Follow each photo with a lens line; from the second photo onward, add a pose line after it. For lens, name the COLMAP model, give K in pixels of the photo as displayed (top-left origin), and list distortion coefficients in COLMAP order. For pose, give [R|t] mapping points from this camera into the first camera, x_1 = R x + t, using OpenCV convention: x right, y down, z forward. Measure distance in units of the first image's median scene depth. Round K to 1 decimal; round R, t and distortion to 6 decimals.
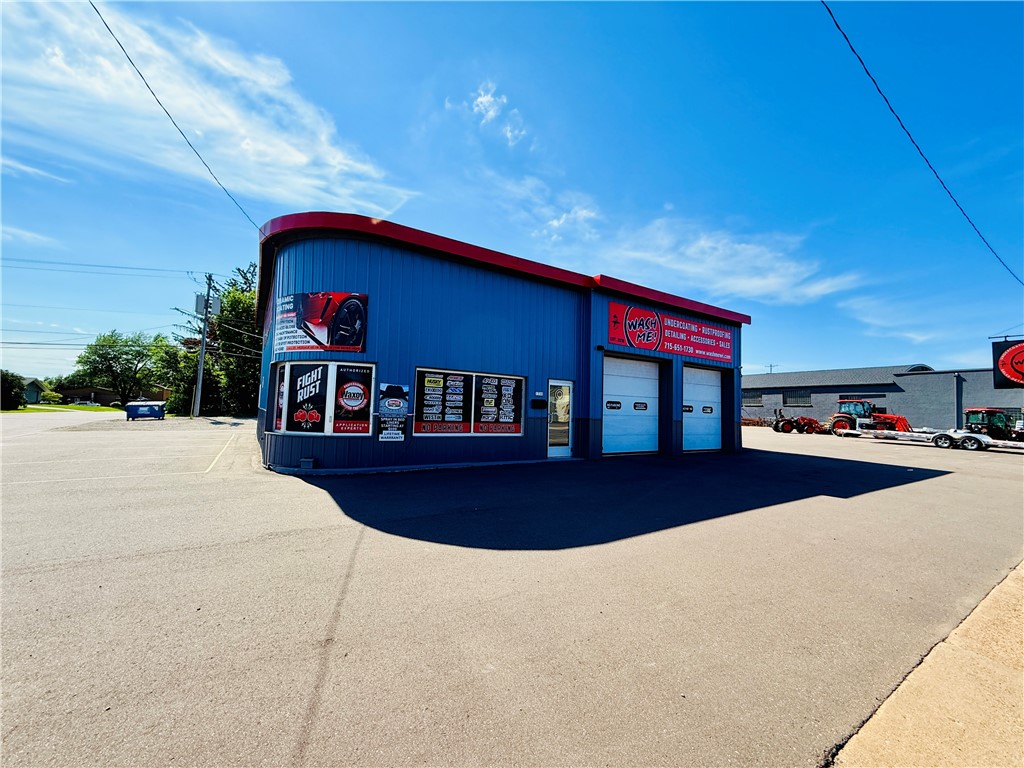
lens RADIAL K [[406.2, 0, 512.0], [0, 406.2, 384.0], [0, 0, 1]] dist [0.008535, -0.000332]
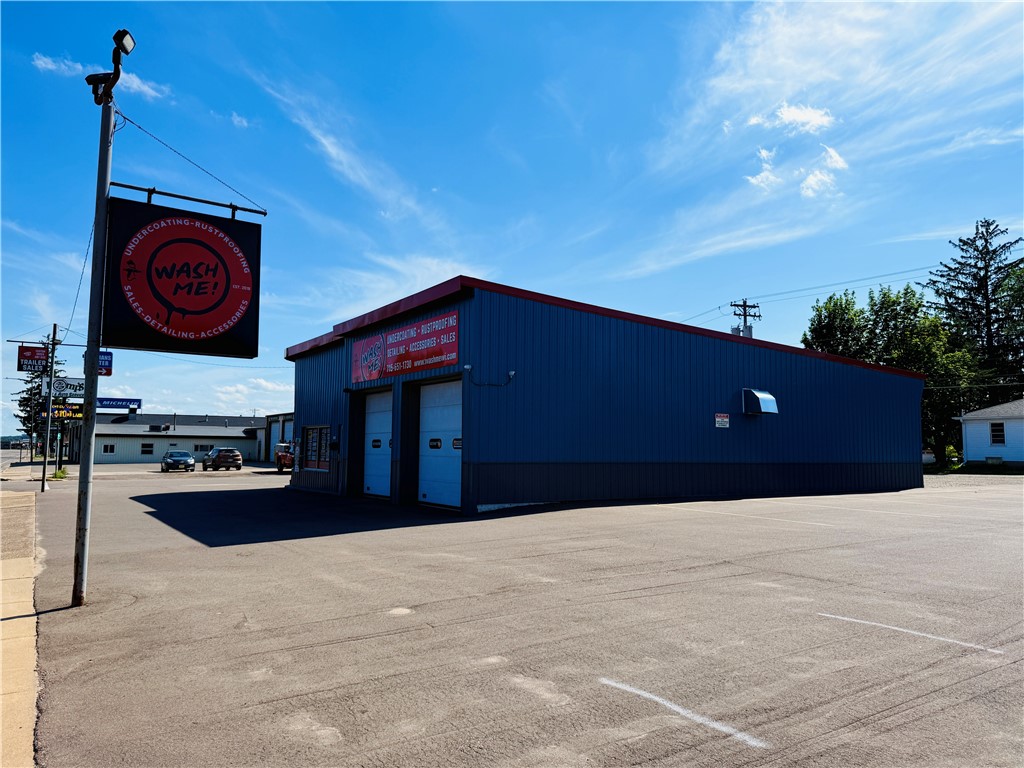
lens RADIAL K [[711.3, 0, 514.3], [0, 711.3, 385.9], [0, 0, 1]] dist [0.107180, -0.152168]
pose [[0.017209, -0.115229, -0.993190, 2.284579], [0.060363, 0.991645, -0.114004, 0.151292], [0.998028, -0.057990, 0.024020, 1.535848]]
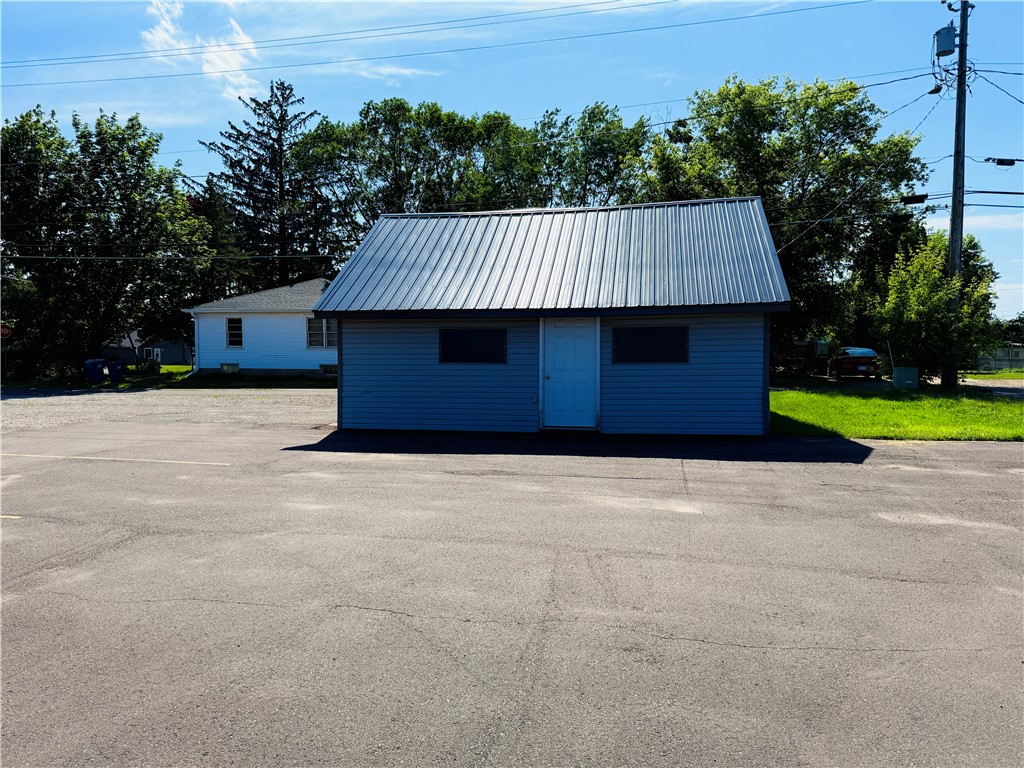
lens RADIAL K [[711.3, 0, 514.3], [0, 711.3, 385.9], [0, 0, 1]] dist [0.107180, -0.152168]
pose [[0.732341, 0.005765, -0.680914, 1.214867], [0.065316, 0.994759, 0.078671, 0.180559], [0.677799, -0.102088, 0.728126, 2.879145]]
